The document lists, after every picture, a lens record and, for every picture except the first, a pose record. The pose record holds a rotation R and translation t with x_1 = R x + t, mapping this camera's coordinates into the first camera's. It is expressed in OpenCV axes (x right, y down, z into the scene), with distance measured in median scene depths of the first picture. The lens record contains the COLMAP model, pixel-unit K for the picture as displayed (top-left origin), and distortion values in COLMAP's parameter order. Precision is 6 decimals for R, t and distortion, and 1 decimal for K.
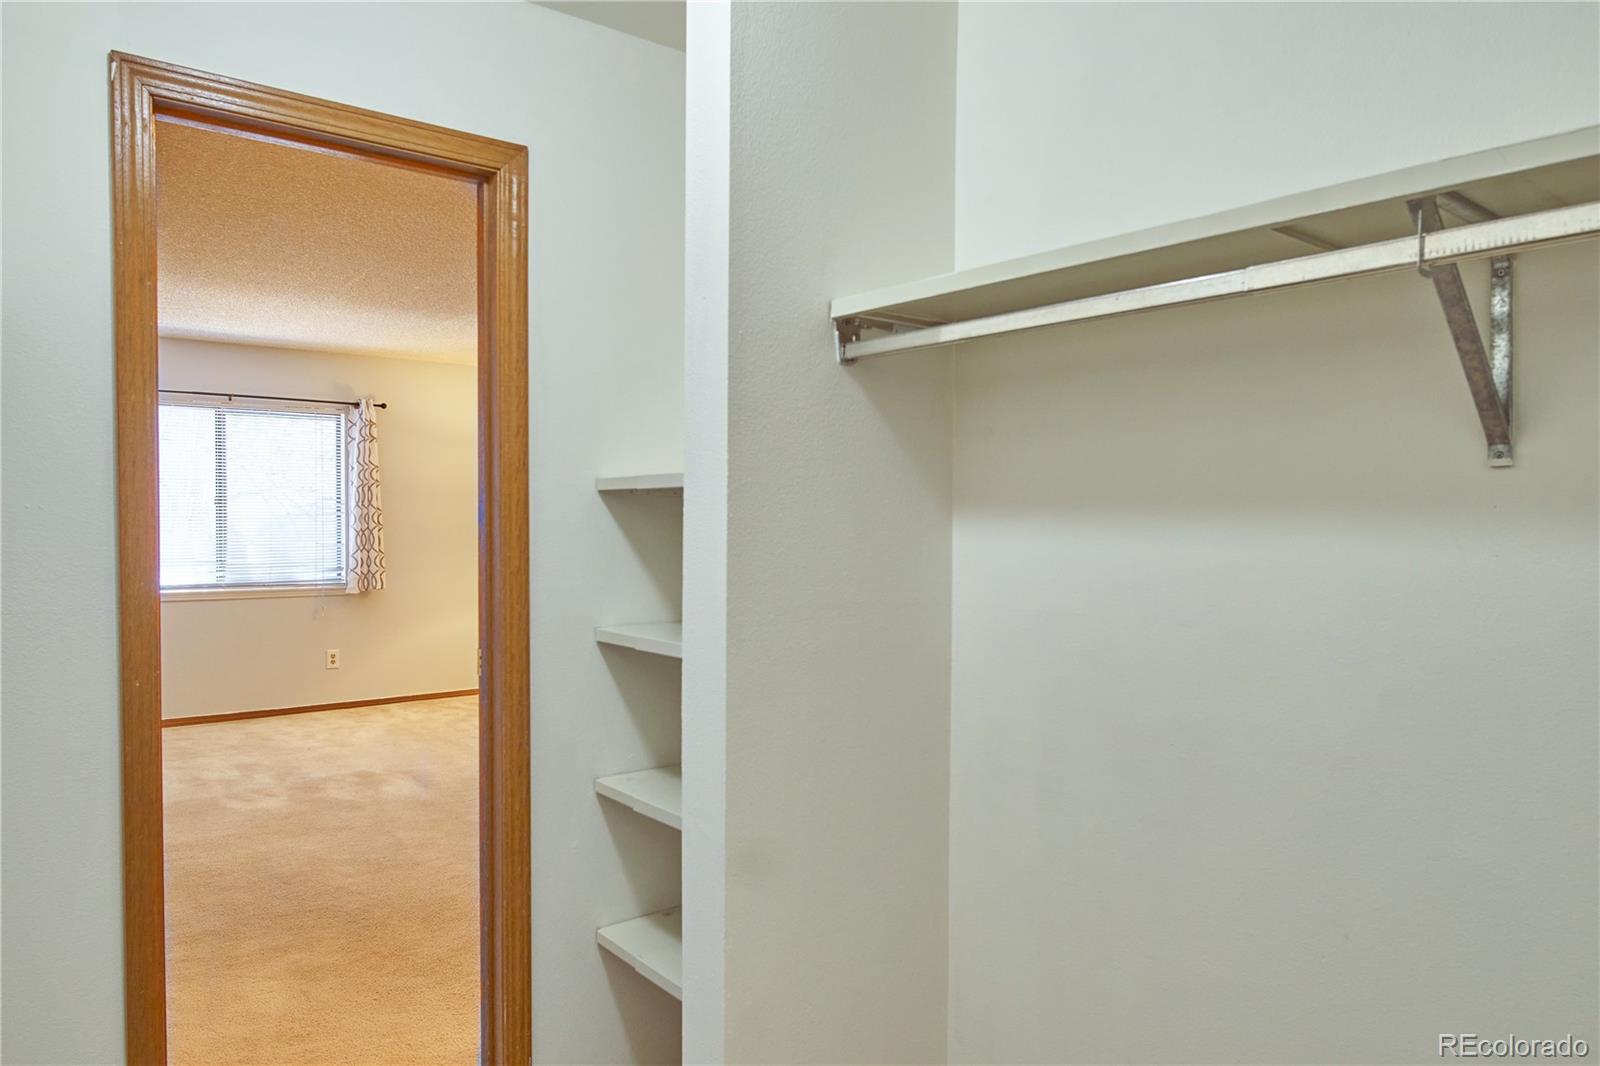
lens RADIAL K [[1047.7, 0, 795.6], [0, 1047.7, 534.6], [0, 0, 1]] dist [-0.019847, 0.005551]
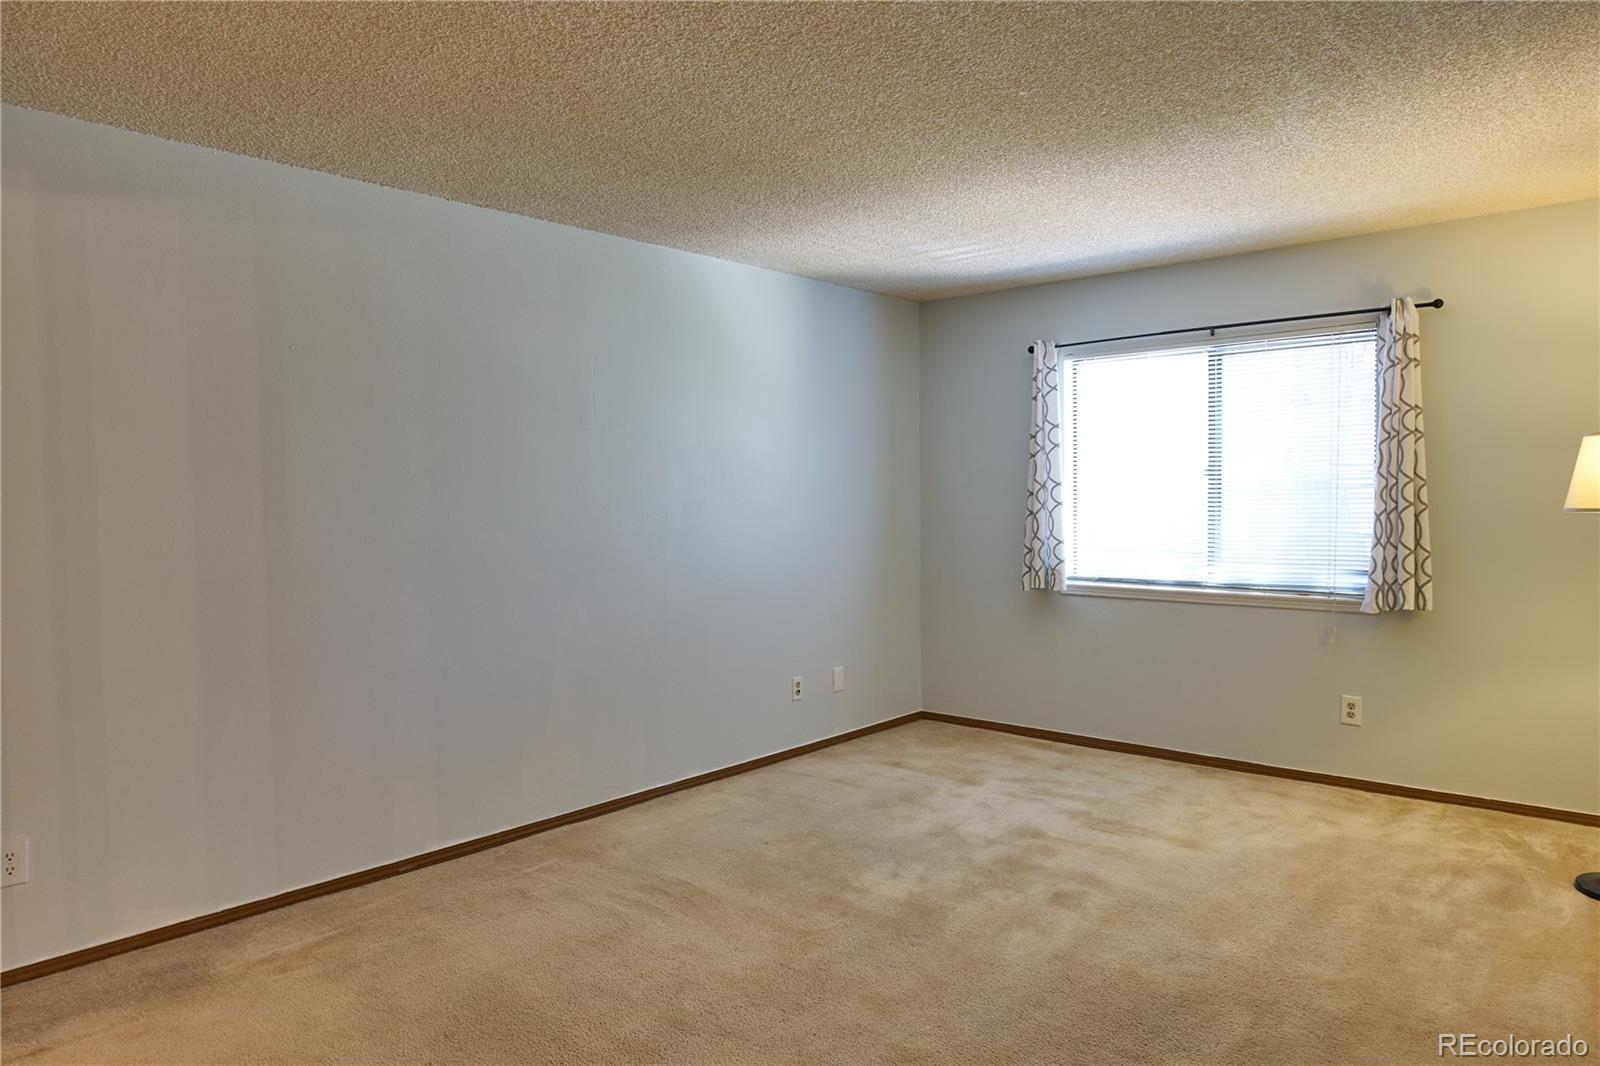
lens RADIAL K [[1060.7, 0, 790.5], [0, 1060.7, 536.5], [0, 0, 1]] dist [-0.009503, 0.000928]
pose [[0.168130, 0.036060, -0.985105, 0.143465], [-0.002993, 0.999345, 0.036071, -0.011700], [0.985760, -0.003116, 0.168127, 0.546893]]
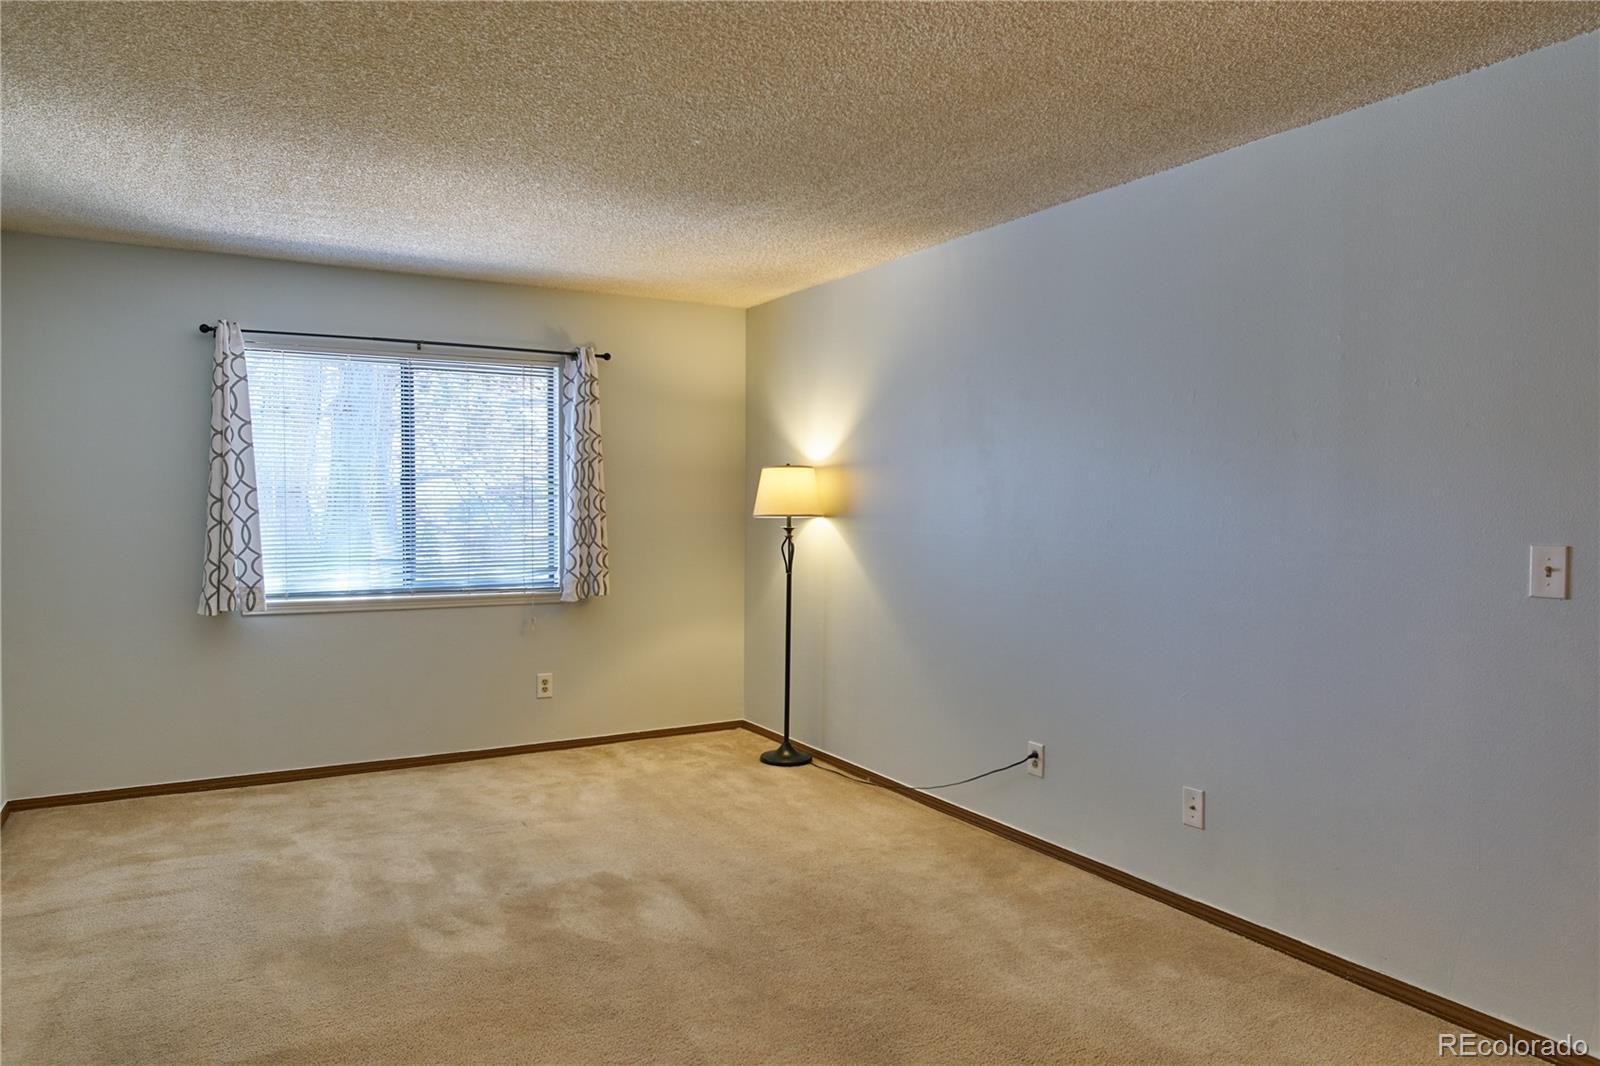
lens RADIAL K [[1047.7, 0, 795.6], [0, 1047.7, 534.6], [0, 0, 1]] dist [-0.019847, 0.005551]
pose [[0.989175, 0.005036, -0.146657, -0.147171], [-0.002807, 0.999877, 0.015402, -0.004972], [0.146717, -0.014823, 0.989067, 0.264105]]
